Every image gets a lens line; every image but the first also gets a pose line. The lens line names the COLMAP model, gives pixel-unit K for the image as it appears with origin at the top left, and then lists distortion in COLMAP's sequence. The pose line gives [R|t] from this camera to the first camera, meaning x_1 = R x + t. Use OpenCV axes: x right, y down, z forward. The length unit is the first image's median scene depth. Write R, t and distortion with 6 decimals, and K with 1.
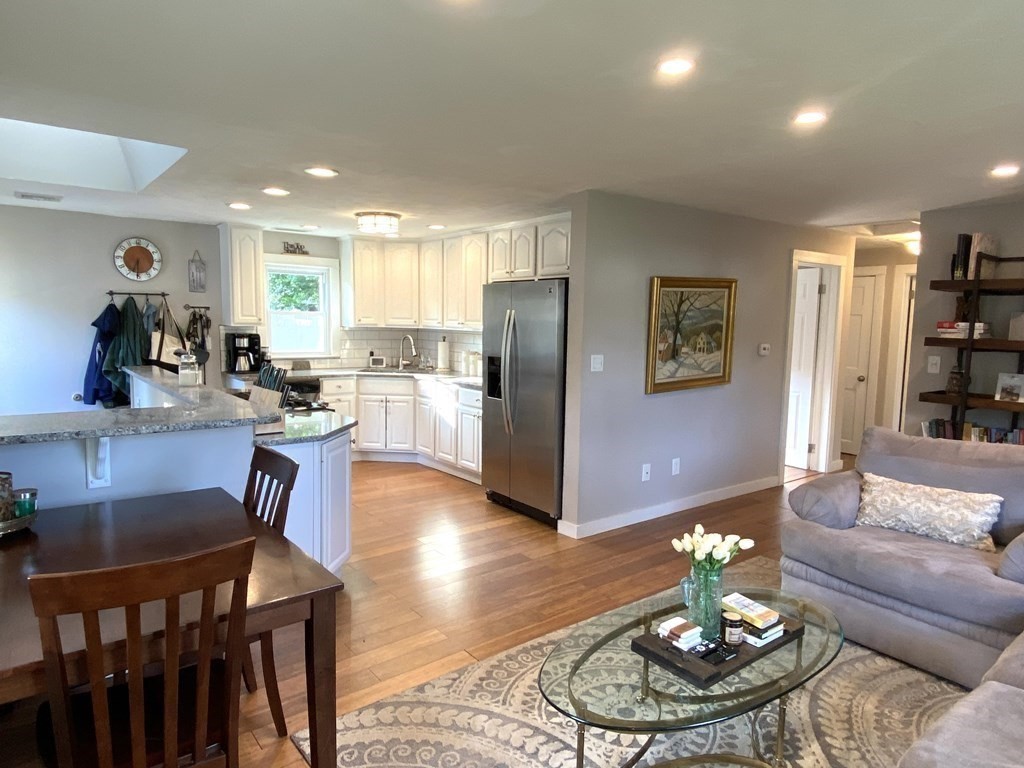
lens RADIAL K [[640.8, 0, 504.9], [0, 640.8, 388.4], [0, 0, 1]] dist [0.031560, -0.034831]
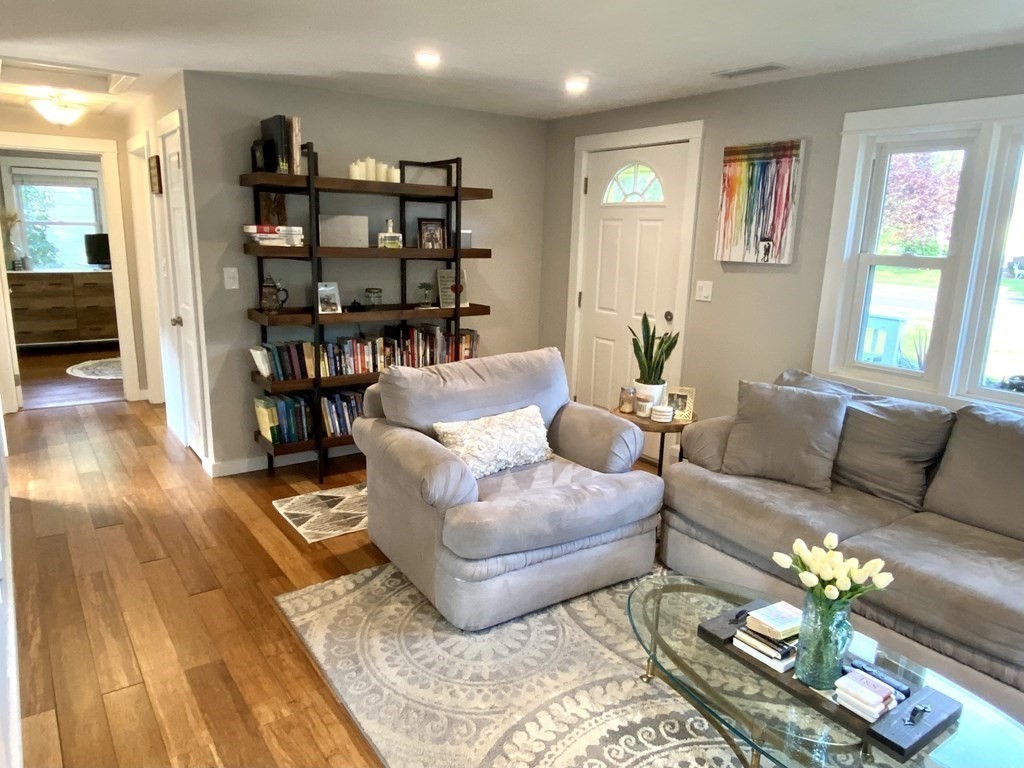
lens RADIAL K [[699.3, 0, 508.2], [0, 699.3, 390.2], [0, 0, 1]] dist [0.031007, -0.017573]
pose [[0.039418, -0.238948, 0.970232, -0.252530], [0.085358, 0.968243, 0.234990, -0.097961], [-0.995570, 0.073554, 0.058562, 0.770394]]
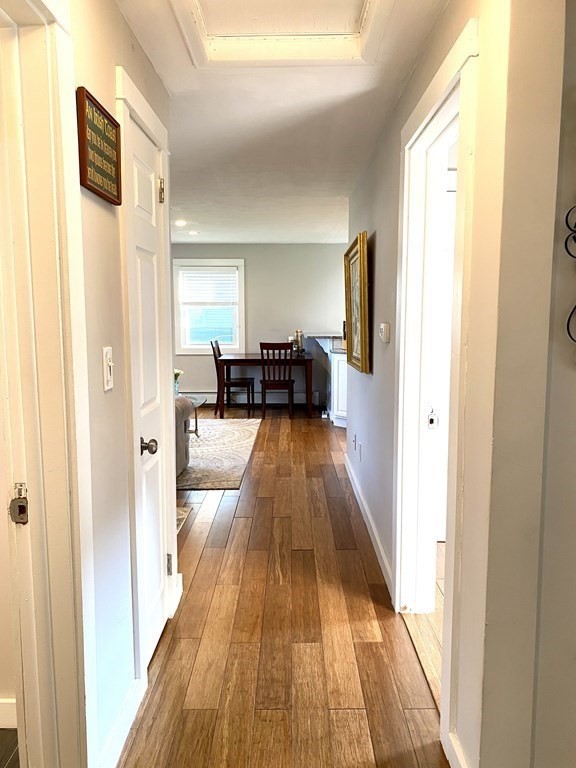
lens RADIAL K [[600.7, 0, 288.6], [0, 600.7, 385.1], [0, 0, 1]] dist [0.003139, -0.005228]
pose [[-0.610575, 0.077001, -0.788206, 1.355687], [-0.097032, 0.980490, 0.170950, -0.138044], [0.785992, 0.180859, -0.591191, 1.878224]]
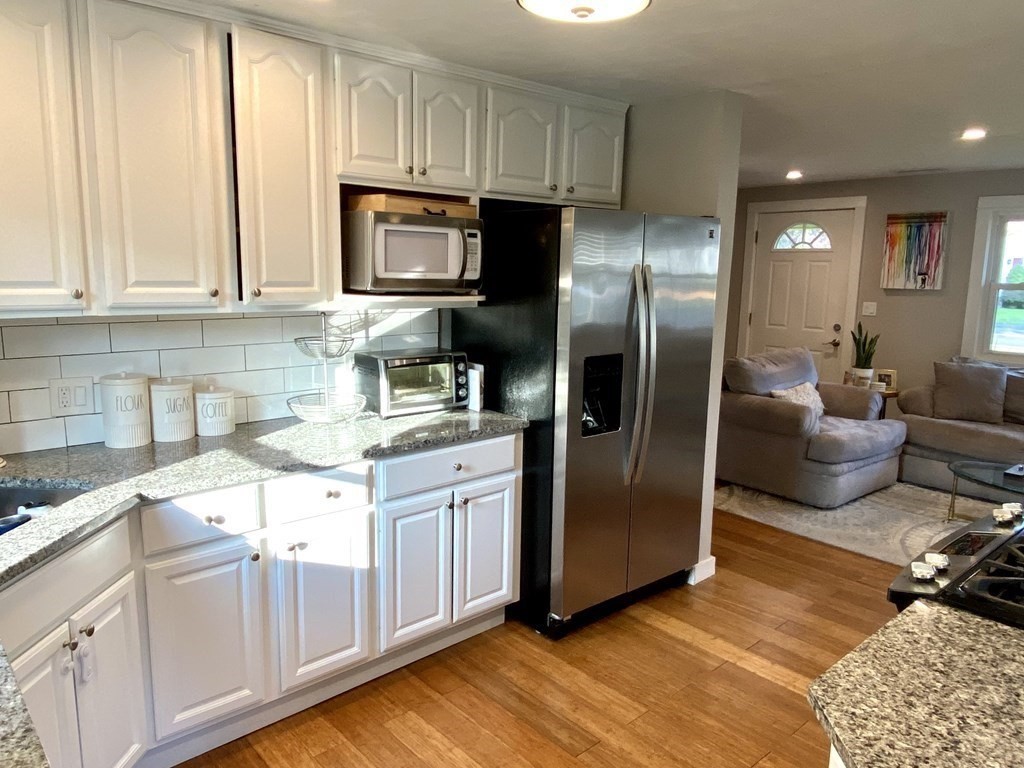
lens RADIAL K [[721.0, 0, 504.5], [0, 721.0, 386.5], [0, 0, 1]] dist [0.056883, -0.056362]
pose [[-0.064116, -0.182763, 0.981064, -0.762435], [0.094528, 0.977554, 0.188287, -0.184994], [-0.993455, 0.104810, -0.045400, 1.447445]]
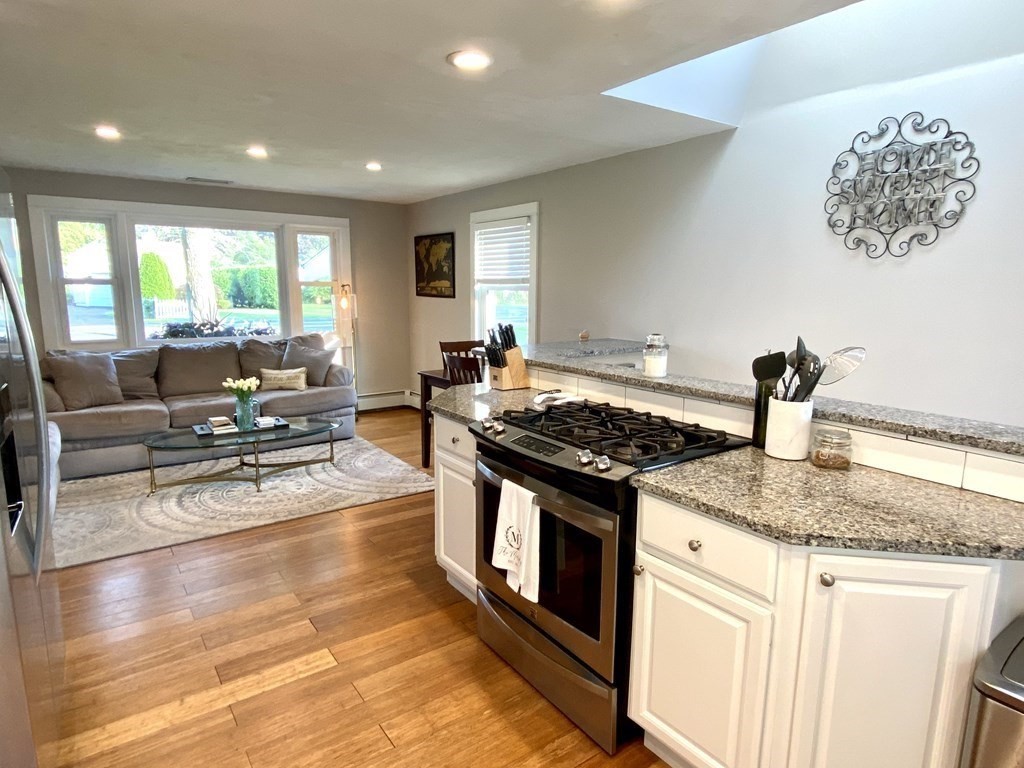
lens RADIAL K [[590.8, 0, 506.1], [0, 590.8, 385.0], [0, 0, 1]] dist [-0.005188, -0.007532]
pose [[-0.999082, -0.032049, 0.028426, -0.338888], [-0.023023, 0.961277, 0.274621, -0.168539], [-0.036126, 0.273714, -0.961132, 1.632829]]
